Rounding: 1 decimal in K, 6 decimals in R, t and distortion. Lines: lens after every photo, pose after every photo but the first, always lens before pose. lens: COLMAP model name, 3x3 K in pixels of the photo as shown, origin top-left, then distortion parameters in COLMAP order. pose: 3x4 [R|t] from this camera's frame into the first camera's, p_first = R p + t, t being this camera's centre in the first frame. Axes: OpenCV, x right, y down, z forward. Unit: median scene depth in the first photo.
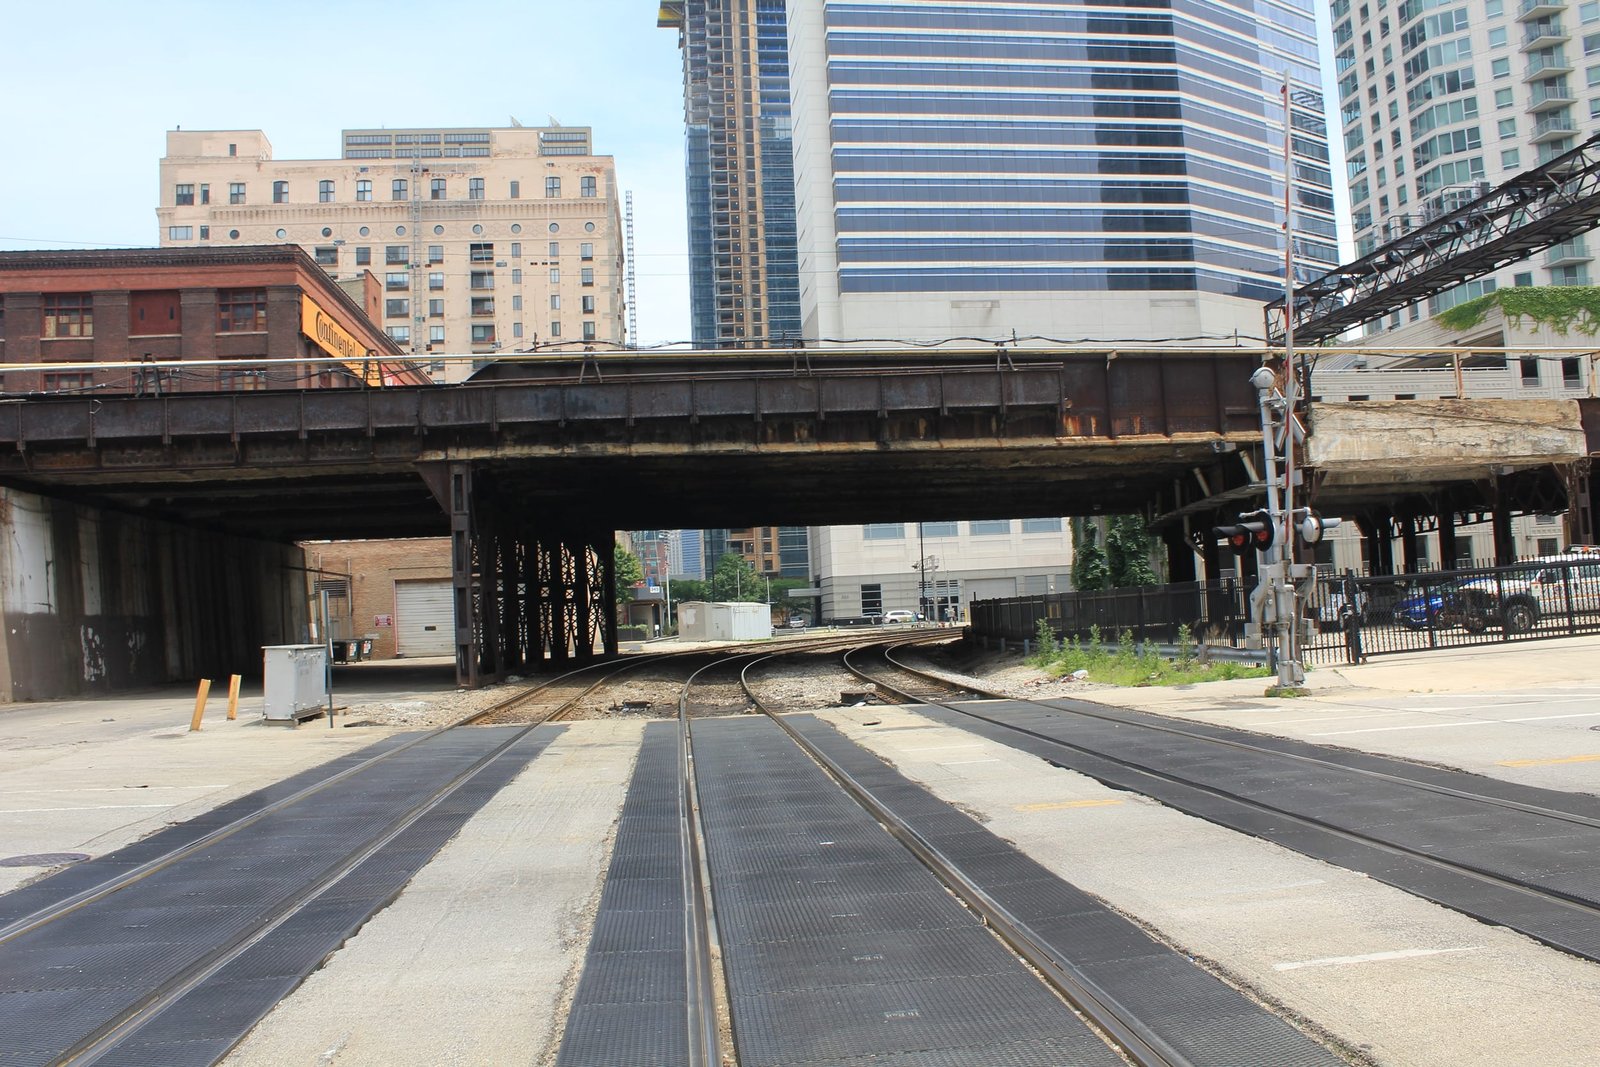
lens RADIAL K [[1396.6, 0, 800.0], [0, 1396.6, 533.5], [0, 0, 1]] dist [-0.166796, 0.176524]
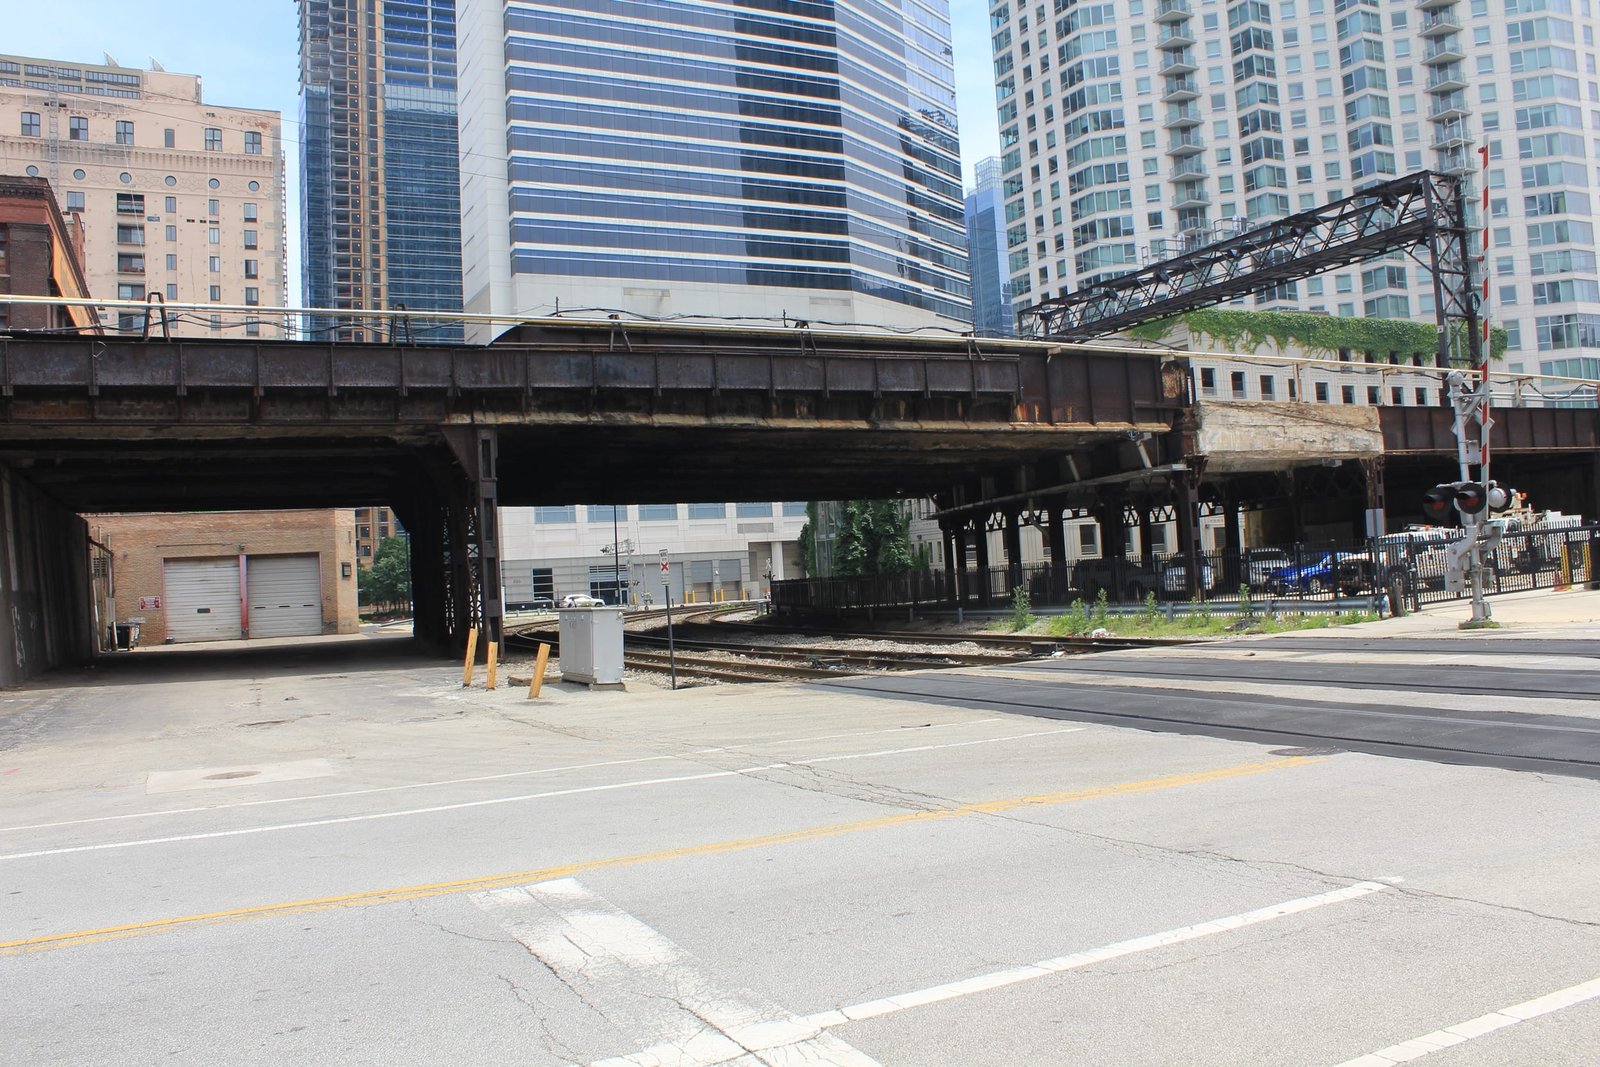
lens RADIAL K [[1396.6, 0, 800.0], [0, 1396.6, 533.5], [0, 0, 1]] dist [-0.166796, 0.176524]
pose [[0.939912, 0.007302, 0.341340, -0.313907], [-0.009836, 0.999935, 0.005695, 0.012536], [-0.341276, -0.008710, 0.939923, 0.020170]]
